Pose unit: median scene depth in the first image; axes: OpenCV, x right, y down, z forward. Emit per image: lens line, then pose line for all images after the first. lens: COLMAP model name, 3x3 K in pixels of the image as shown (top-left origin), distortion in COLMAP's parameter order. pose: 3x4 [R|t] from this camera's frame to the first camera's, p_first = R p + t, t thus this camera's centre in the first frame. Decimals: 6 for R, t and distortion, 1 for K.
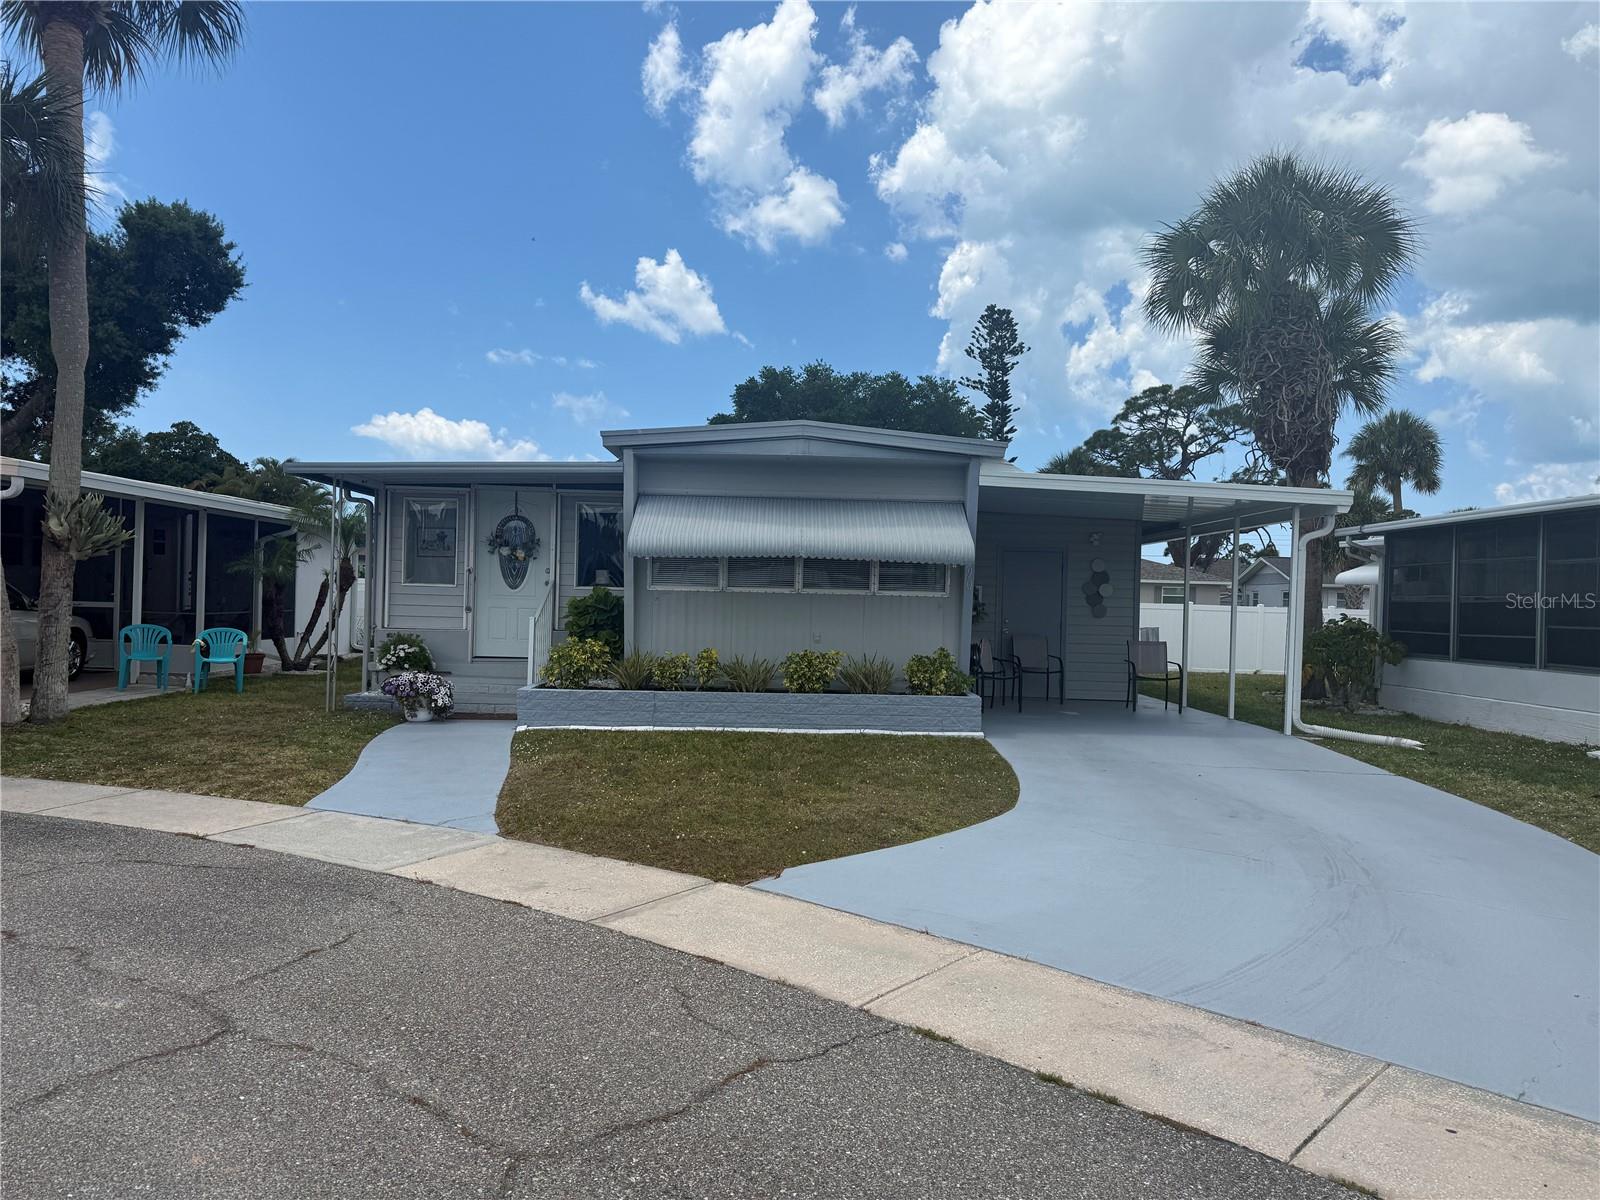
lens RADIAL K [[1125.4, 0, 800.0], [0, 1125.4, 600.0], [0, 0, 1]] dist [0.086229, -0.098246]
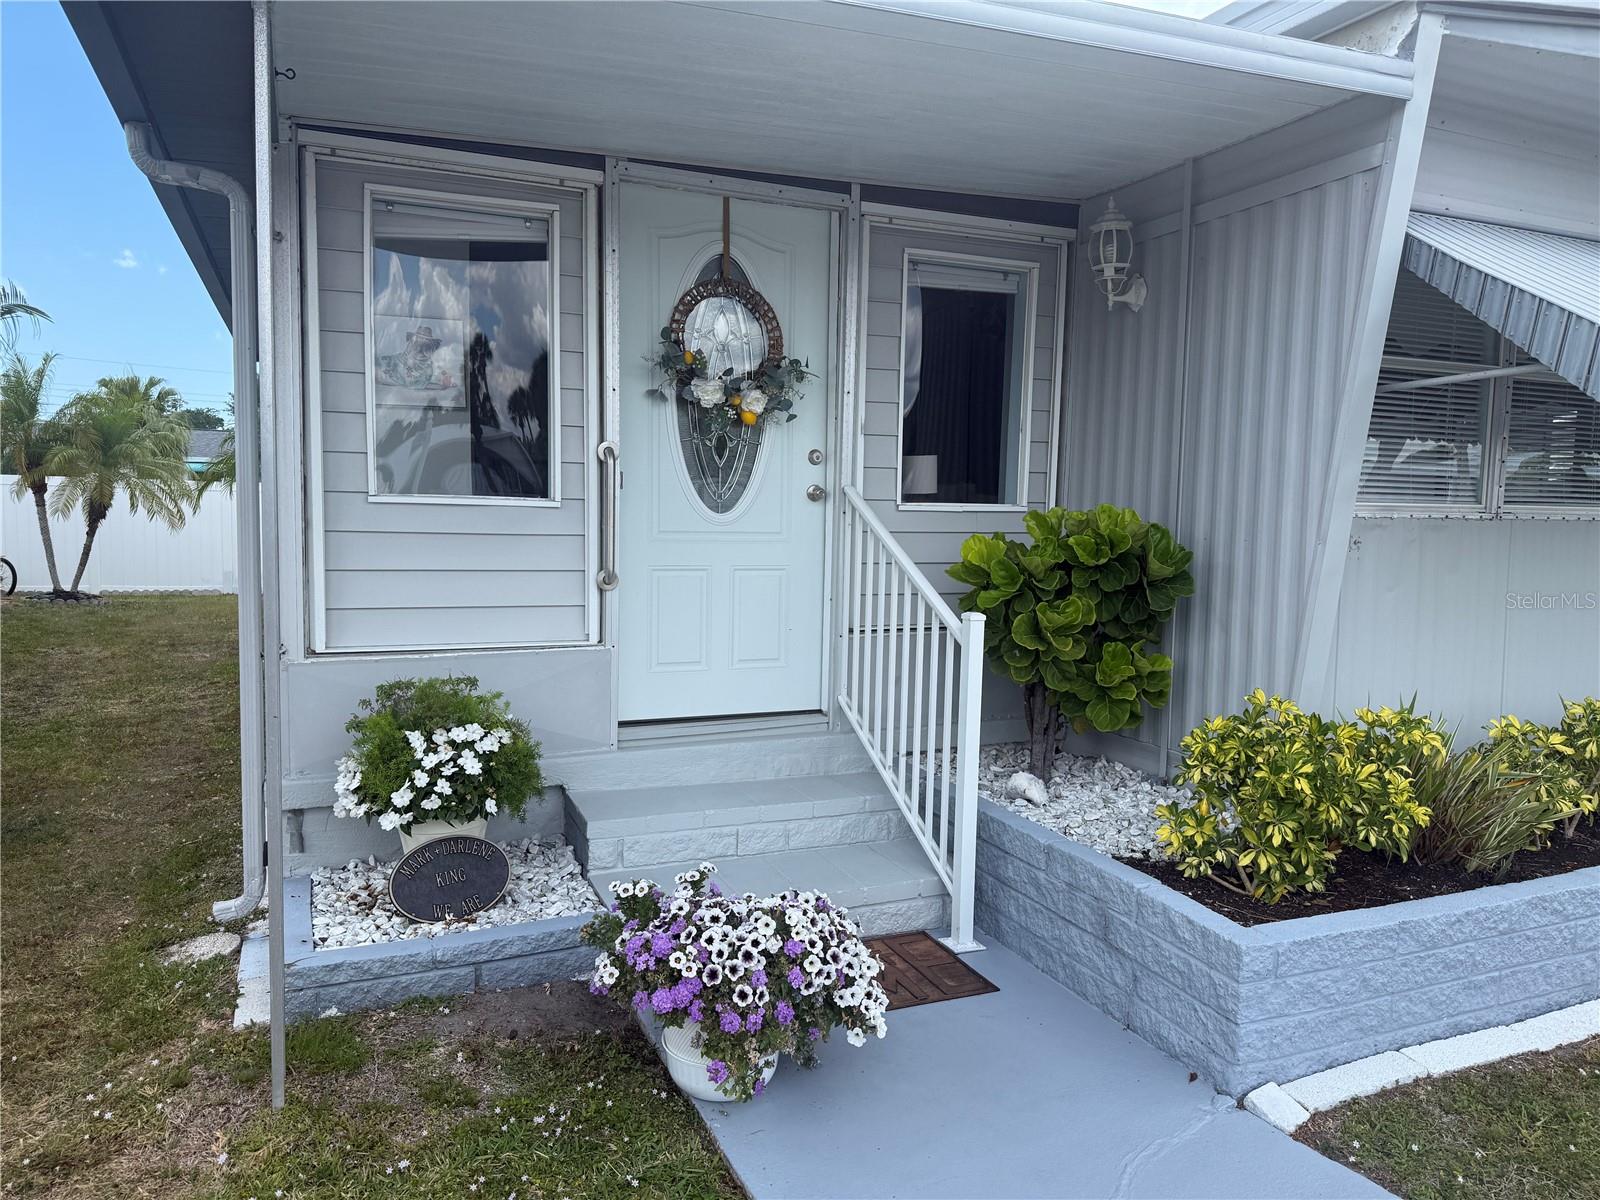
lens RADIAL K [[1125.4, 0, 800.0], [0, 1125.4, 600.0], [0, 0, 1]] dist [0.086229, -0.098246]
pose [[0.921581, -0.039197, 0.386202, -0.359282], [0.005591, 0.996126, 0.087759, -0.012459], [-0.388146, -0.078718, 0.918230, 0.690900]]
